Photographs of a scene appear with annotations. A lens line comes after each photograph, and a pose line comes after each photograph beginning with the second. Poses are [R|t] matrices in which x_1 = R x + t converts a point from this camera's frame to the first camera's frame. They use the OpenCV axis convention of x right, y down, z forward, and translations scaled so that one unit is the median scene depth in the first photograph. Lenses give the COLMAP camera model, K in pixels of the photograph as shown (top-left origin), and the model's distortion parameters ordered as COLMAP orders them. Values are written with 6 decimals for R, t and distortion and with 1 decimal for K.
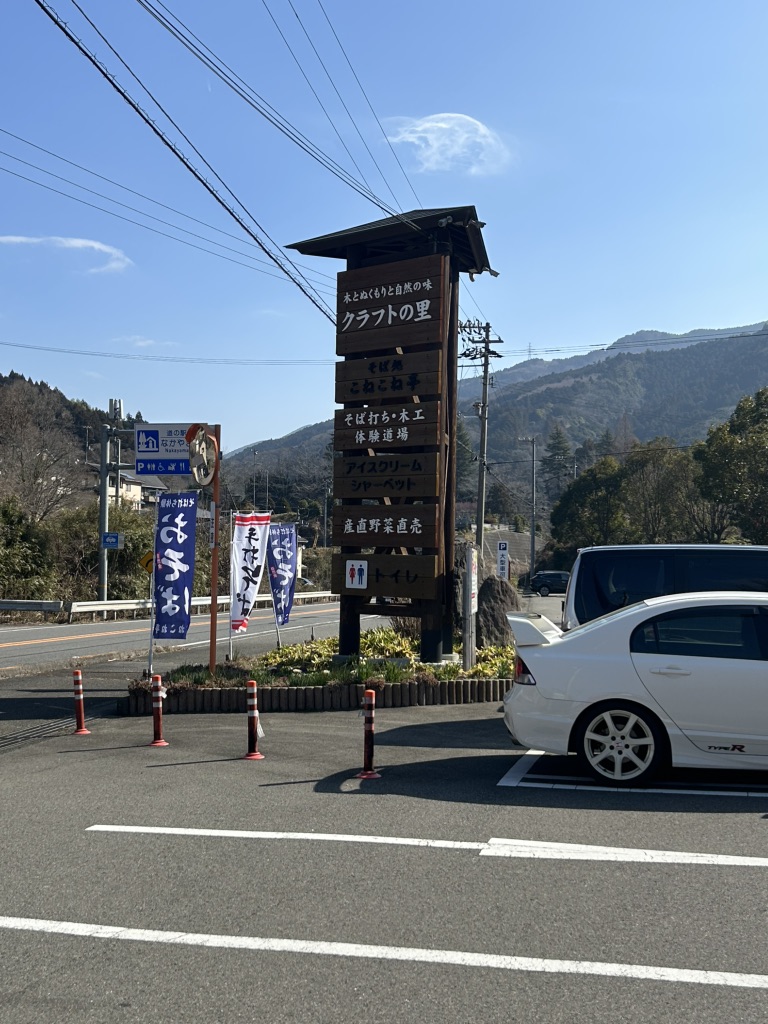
lens RADIAL K [[1185.5, 0, 382.8], [0, 1185.5, 506.2], [0, 0, 1]] dist [0.227408, 0.000000]
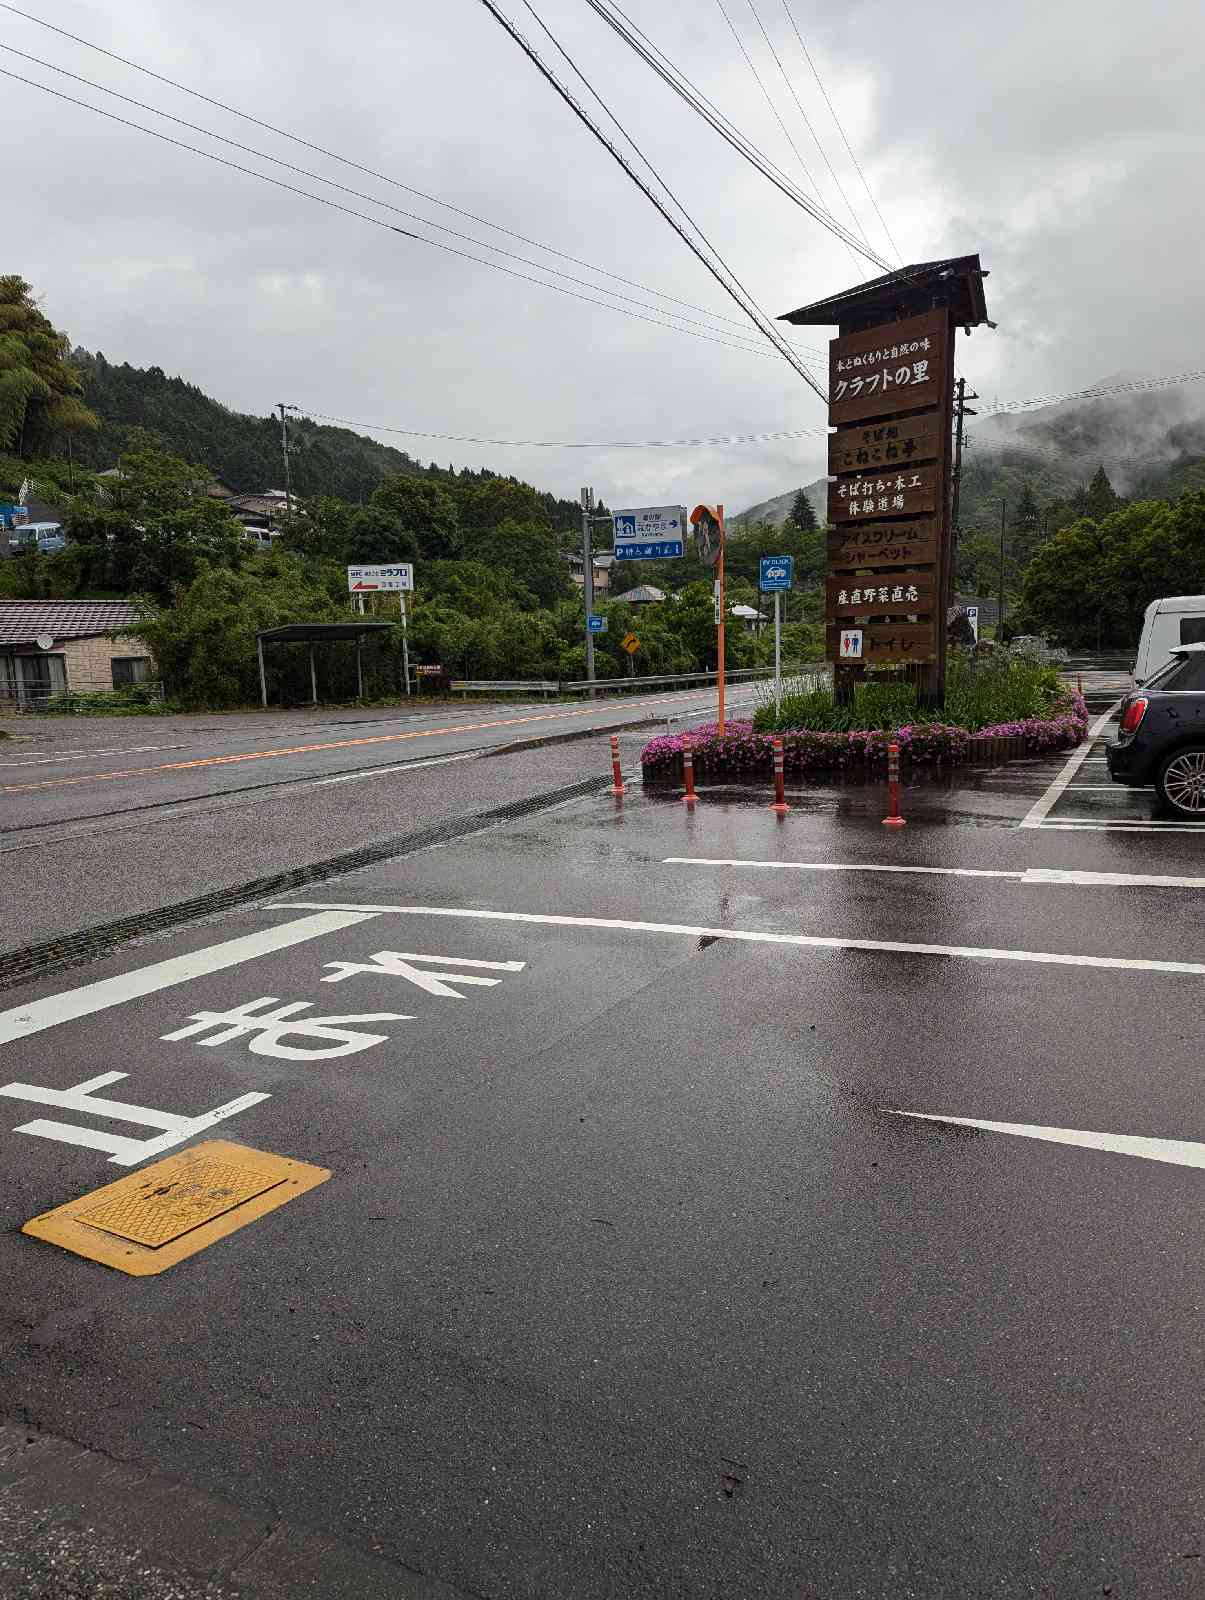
lens RADIAL K [[1132.0, 0, 606.9], [0, 1132.0, 801.3], [0, 0, 1]] dist [0.049118, 0.003227]
pose [[0.979734, -0.010820, -0.200010, -0.034331], [0.047937, 0.982189, 0.181678, 0.001424], [0.194482, -0.187584, 0.962803, -0.034269]]
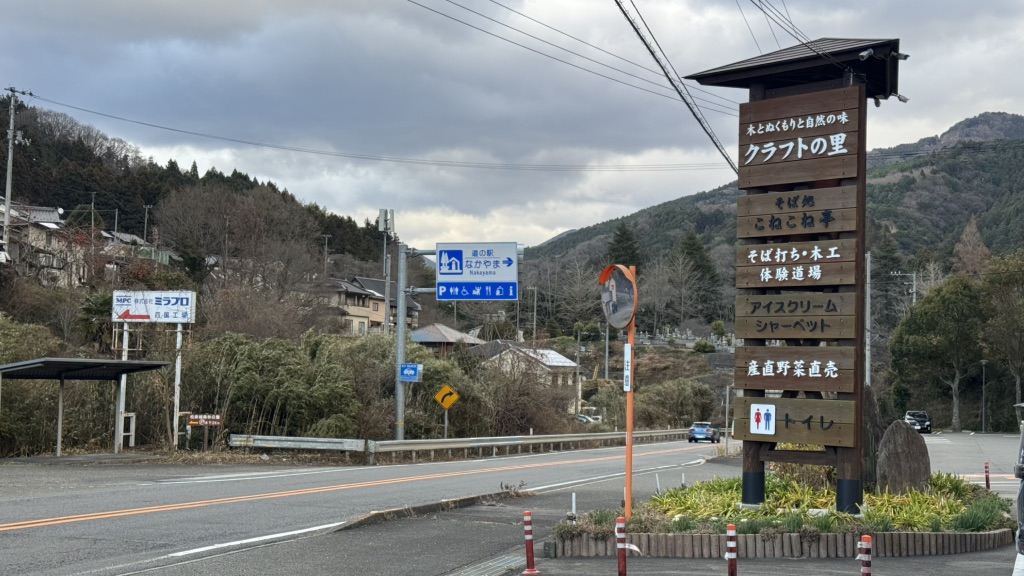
lens RADIAL K [[1446.7, 0, 516.6], [0, 1446.7, 295.8], [0, 0, 1]] dist [0.145244, 0.000000]
pose [[0.995603, 0.002951, -0.093626, -0.109642], [-0.004931, 0.999769, -0.020923, -0.016084], [0.093543, 0.021293, 0.995388, -0.182630]]
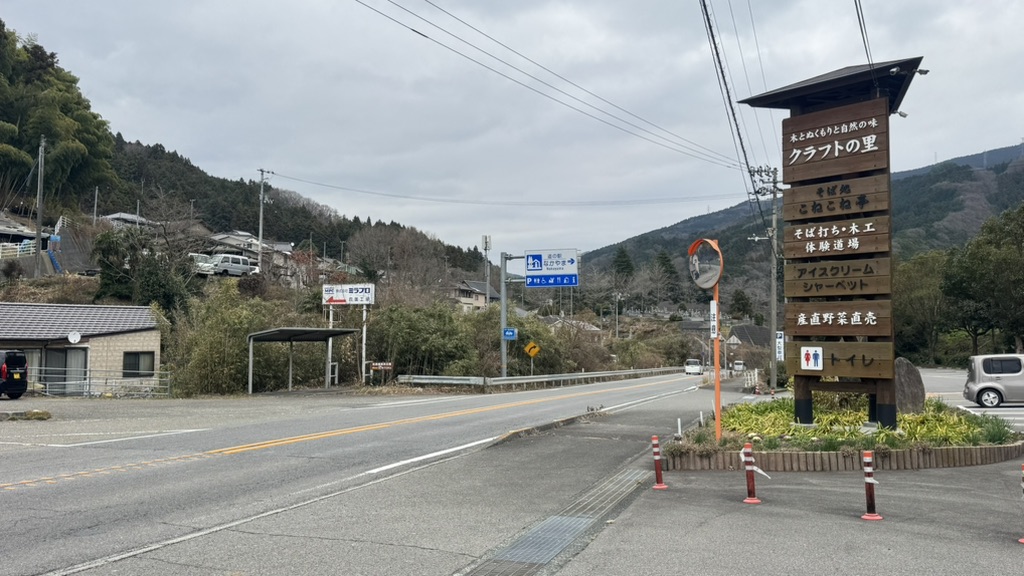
lens RADIAL K [[833.5, 0, 508.6], [0, 833.5, 286.3], [0, 0, 1]] dist [0.090618, -0.075474]
pose [[0.989111, -0.020605, -0.145720, -0.204841], [0.016581, 0.999448, -0.028773, 0.002517], [0.146232, 0.026043, 0.988907, 0.081369]]
